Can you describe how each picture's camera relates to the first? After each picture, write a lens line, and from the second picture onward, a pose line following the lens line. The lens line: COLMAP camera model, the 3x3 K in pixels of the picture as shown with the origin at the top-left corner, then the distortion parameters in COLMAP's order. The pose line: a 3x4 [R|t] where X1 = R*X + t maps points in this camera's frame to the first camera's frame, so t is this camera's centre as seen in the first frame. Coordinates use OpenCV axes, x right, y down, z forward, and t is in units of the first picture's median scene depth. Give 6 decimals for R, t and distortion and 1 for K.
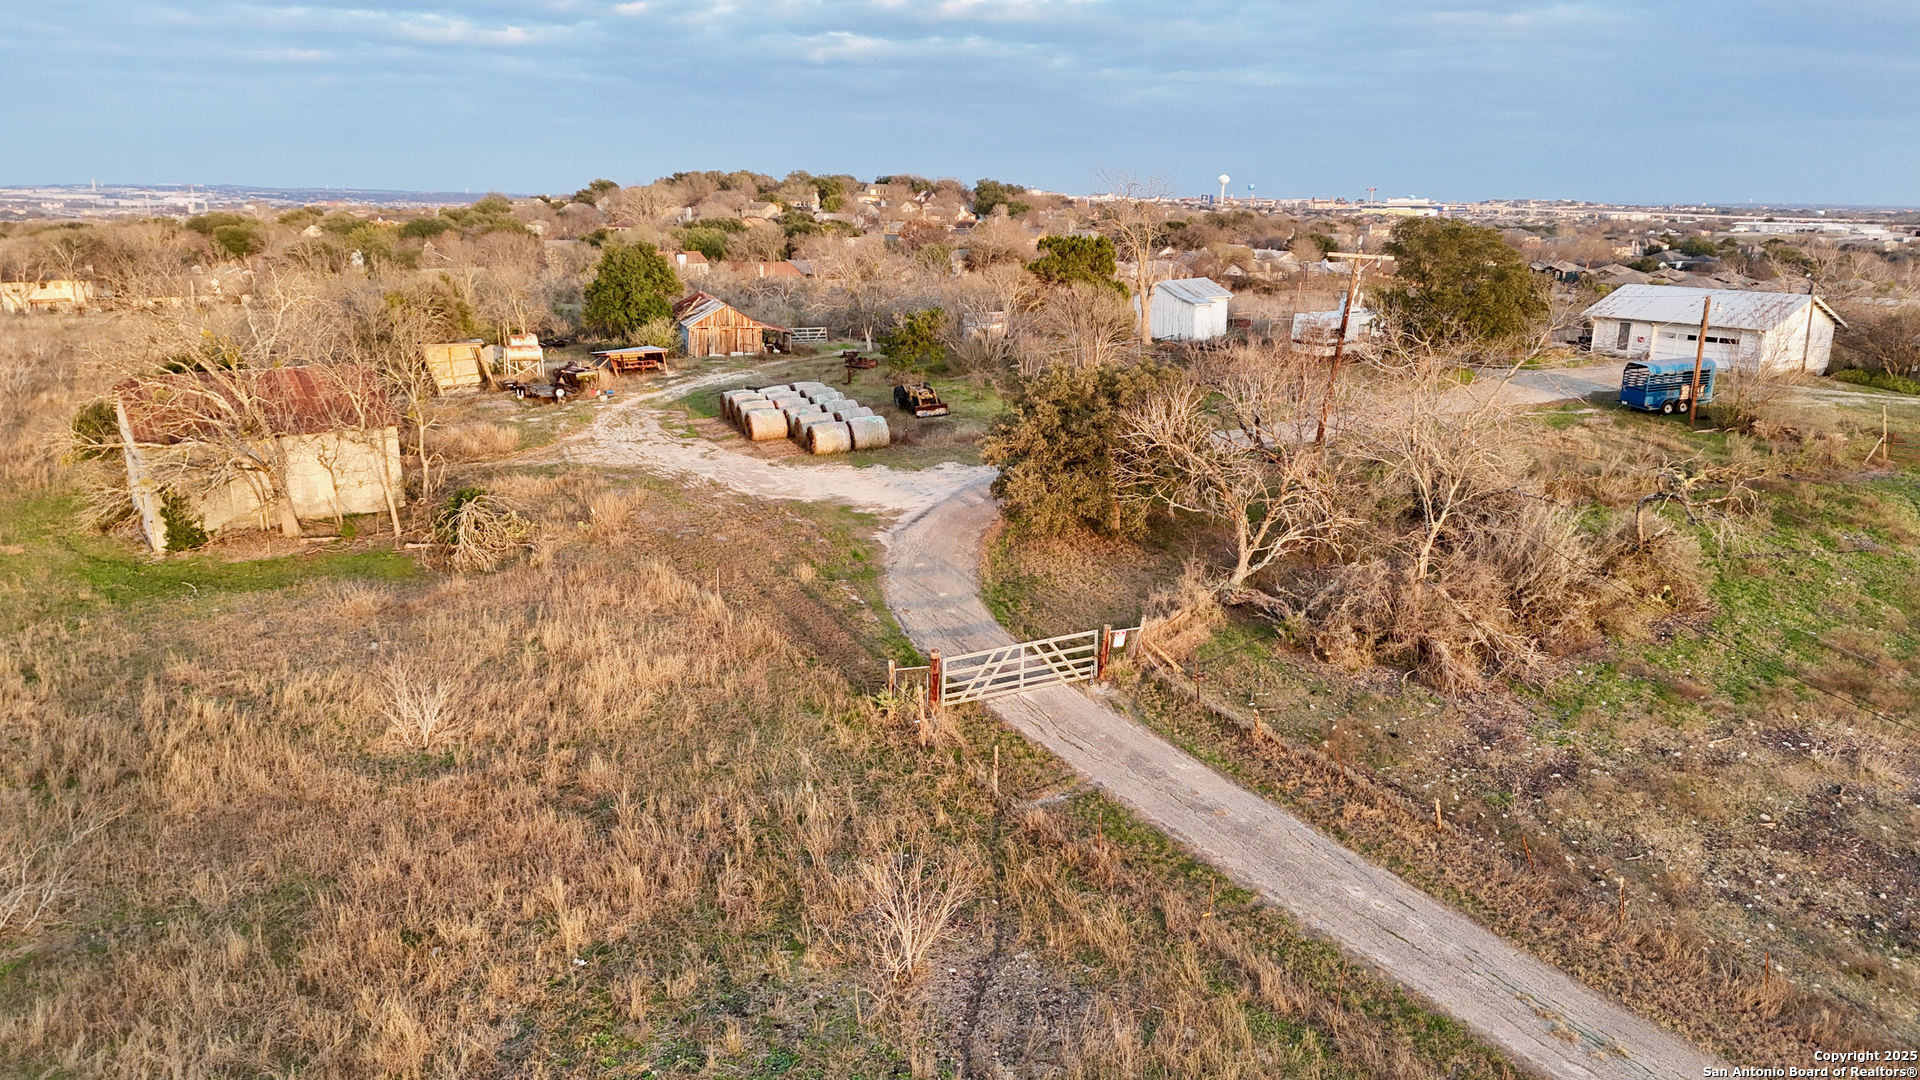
lens RADIAL K [[1403.9, 0, 960.0], [0, 1403.9, 540.0], [0, 0, 1]] dist [0.077176, -0.068144]
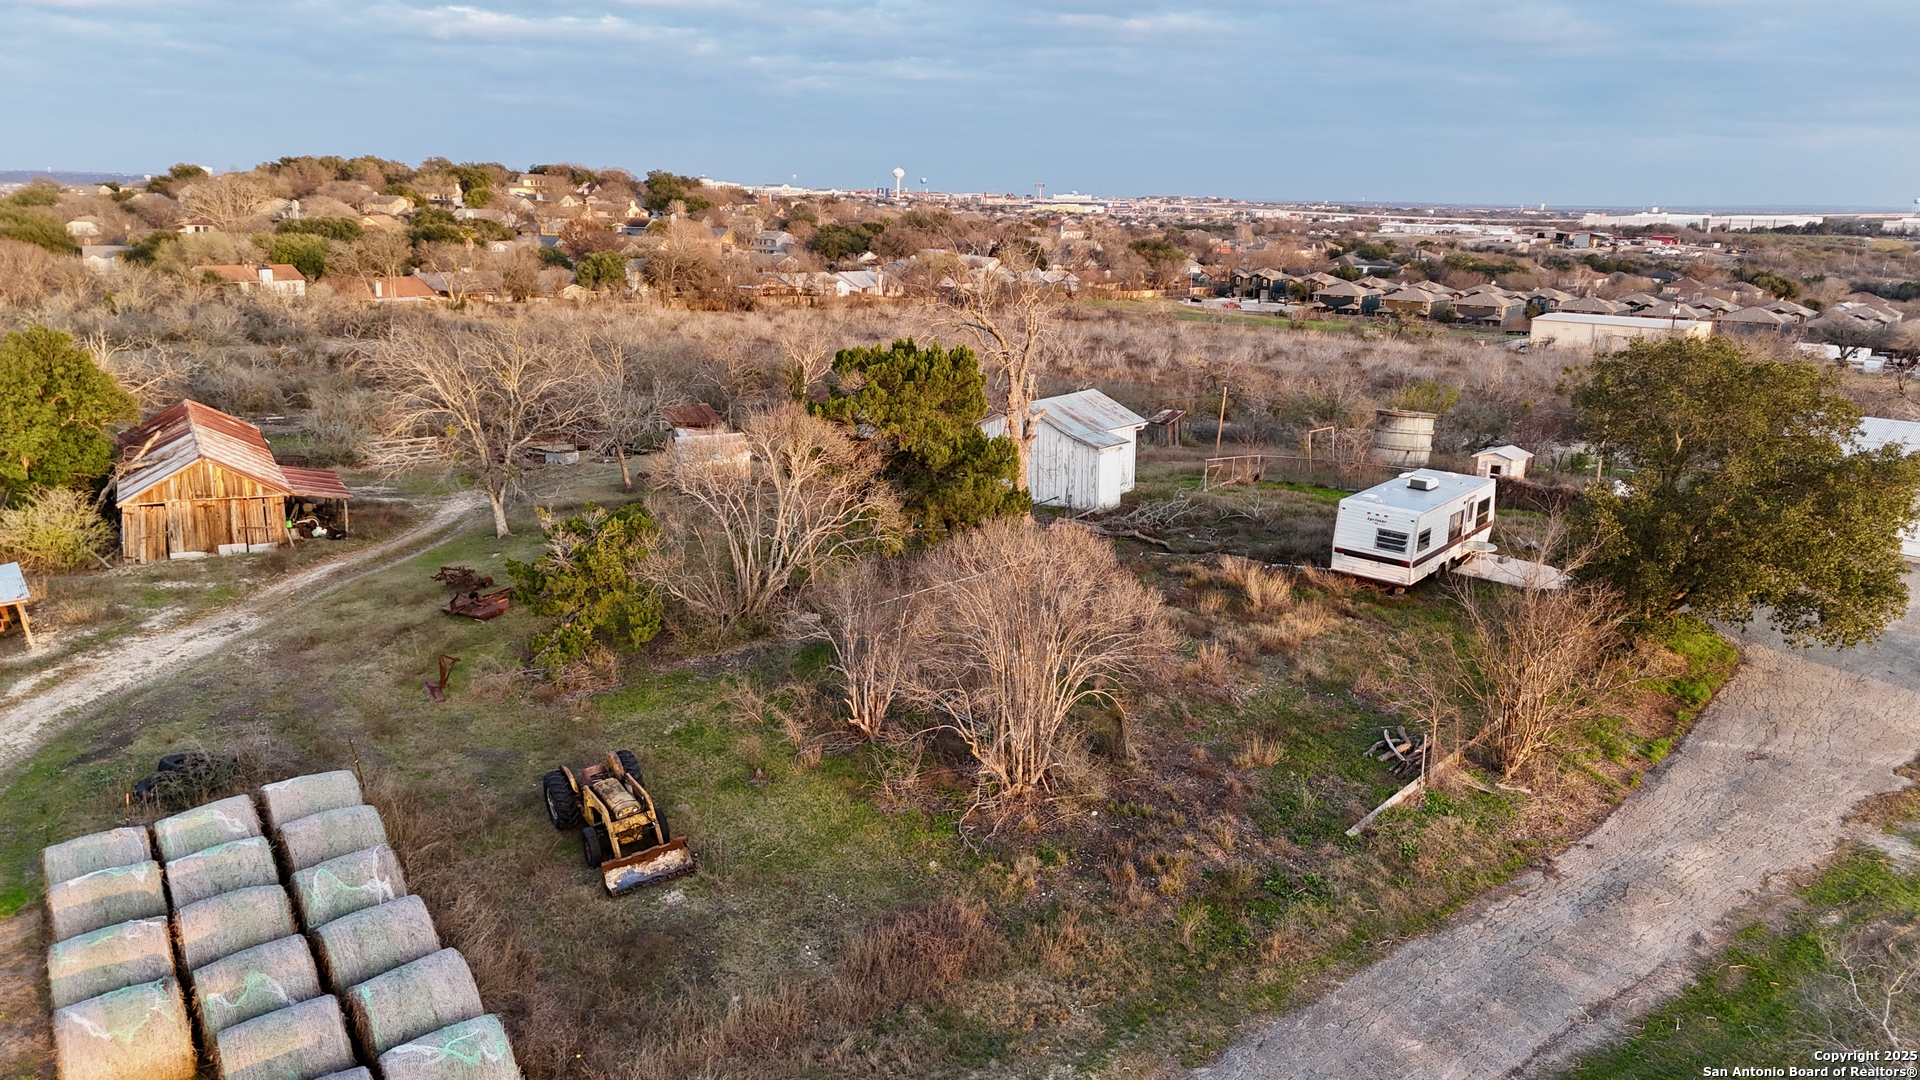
lens RADIAL K [[1404.9, 0, 960.0], [0, 1404.9, 540.0], [0, 0, 1]] dist [0.069280, -0.074985]
pose [[0.974616, -0.044497, 0.219417, -0.002784], [0.042969, 0.999007, 0.011736, -0.029193], [-0.219722, -0.002010, 0.975560, 0.096922]]
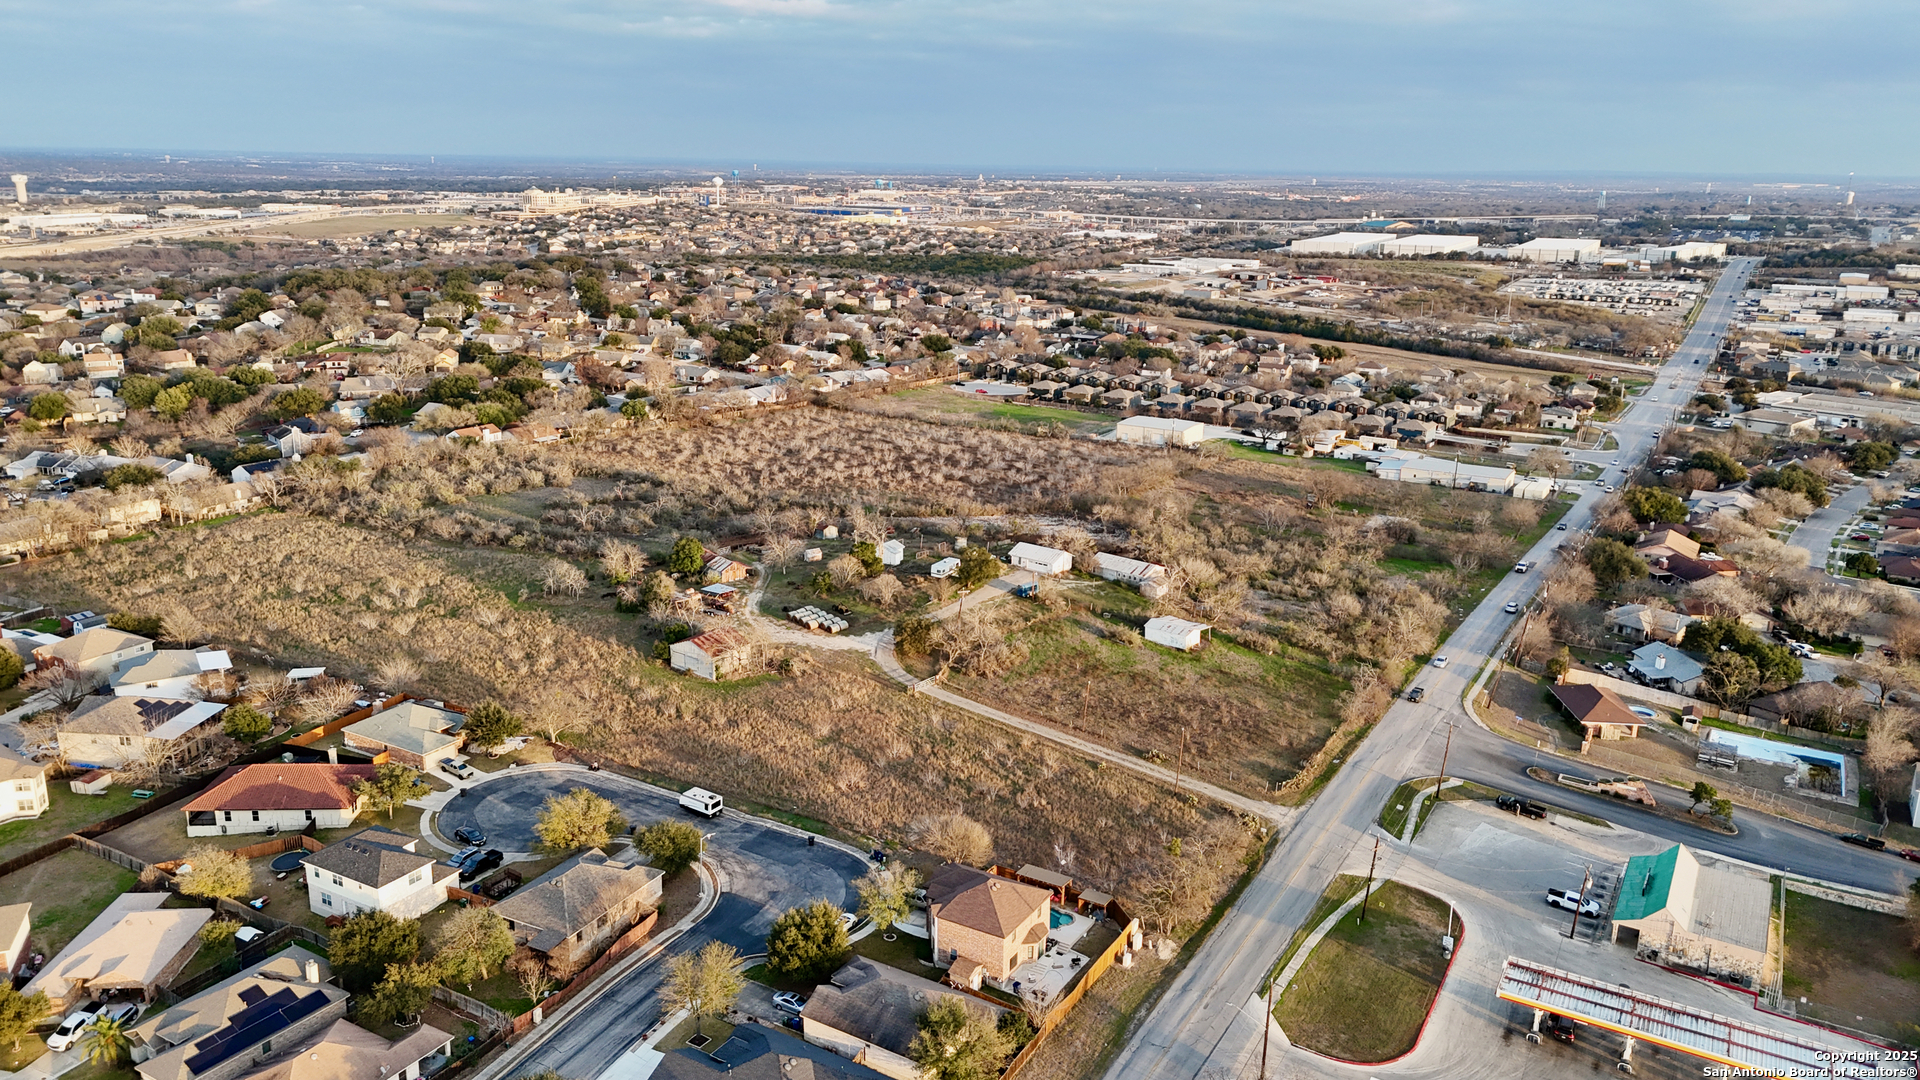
lens RADIAL K [[1401.1, 0, 960.0], [0, 1401.1, 540.0], [0, 0, 1]] dist [0.140138, -0.227916]
pose [[0.936135, -0.086396, 0.340863, -0.156726], [0.076107, 0.996152, 0.043469, -0.067219], [-0.343307, -0.014751, 0.939107, -0.407170]]
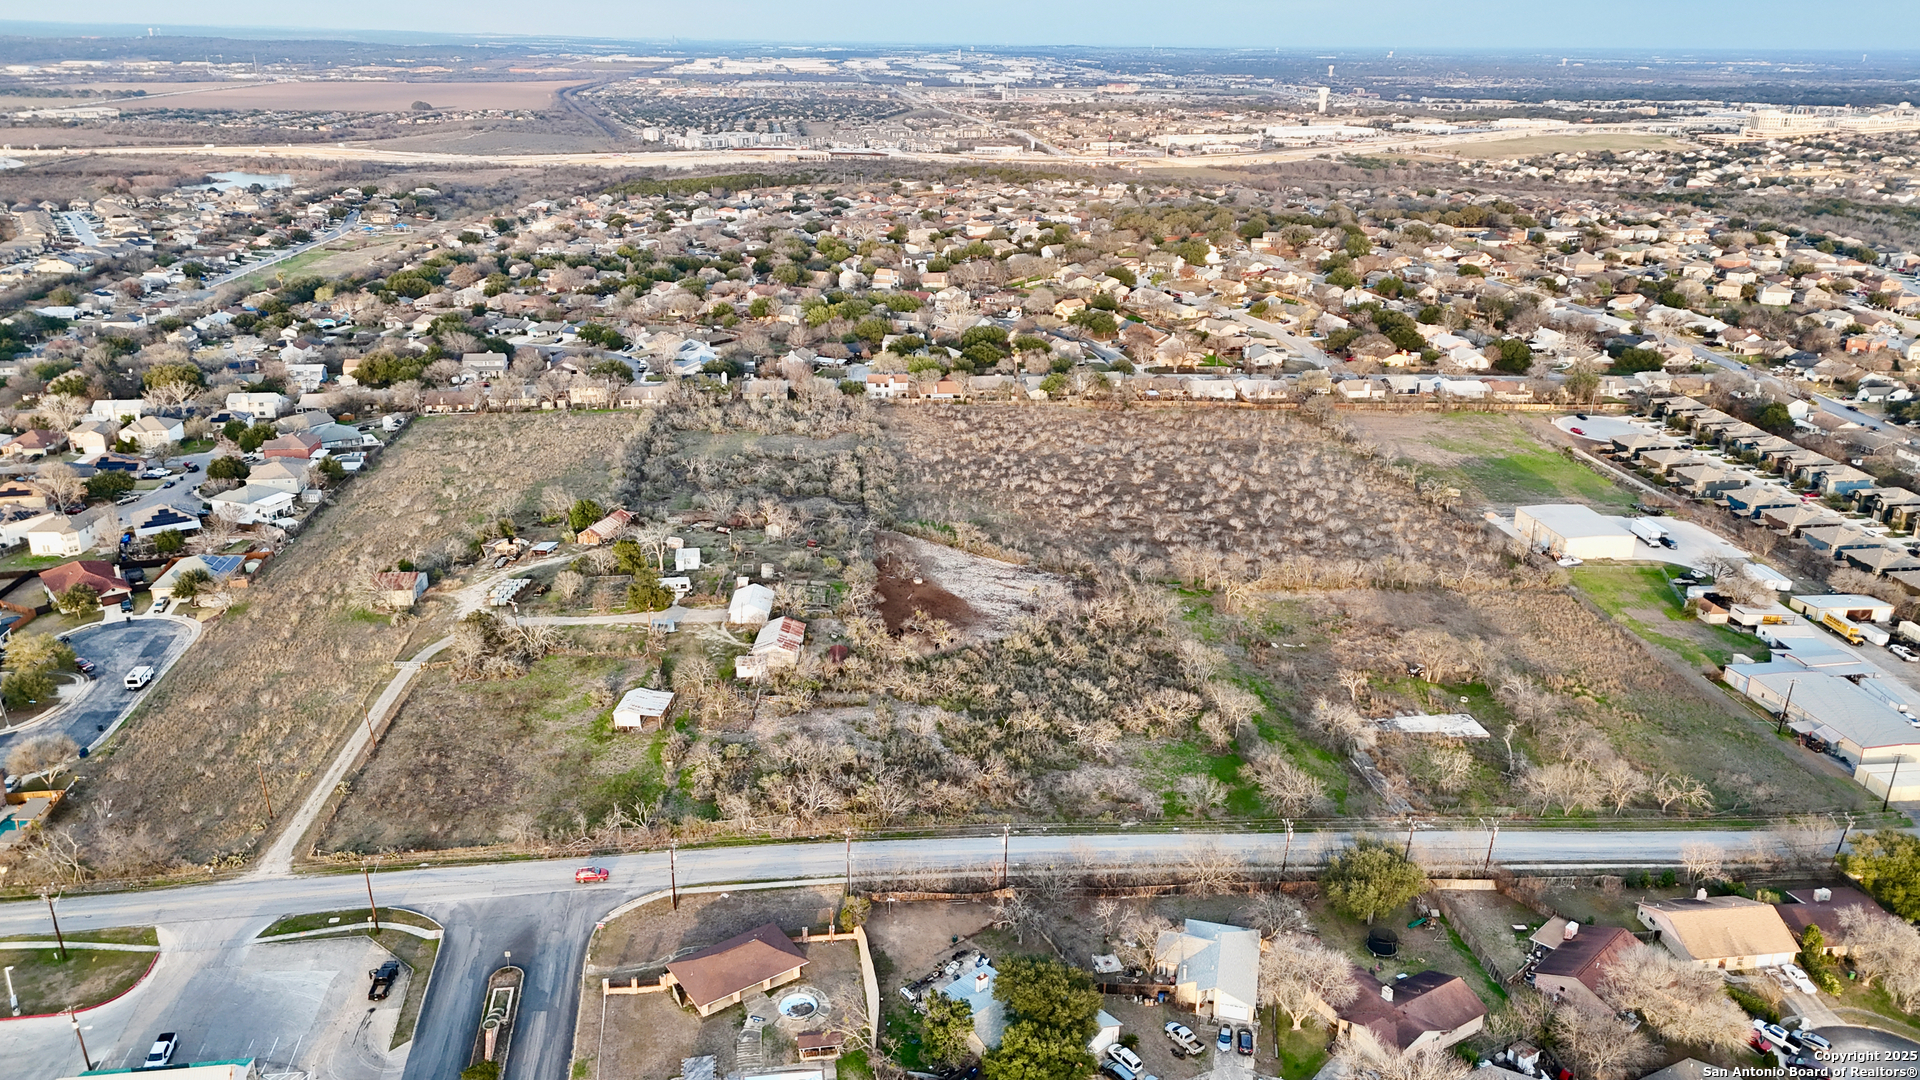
lens RADIAL K [[1403.9, 0, 960.0], [0, 1403.9, 540.0], [0, 0, 1]] dist [0.077176, -0.068144]
pose [[0.854034, 0.176237, -0.489456, 0.487134], [-0.126844, 0.983016, 0.132627, -0.153573], [0.504517, -0.051183, 0.861883, -0.311674]]
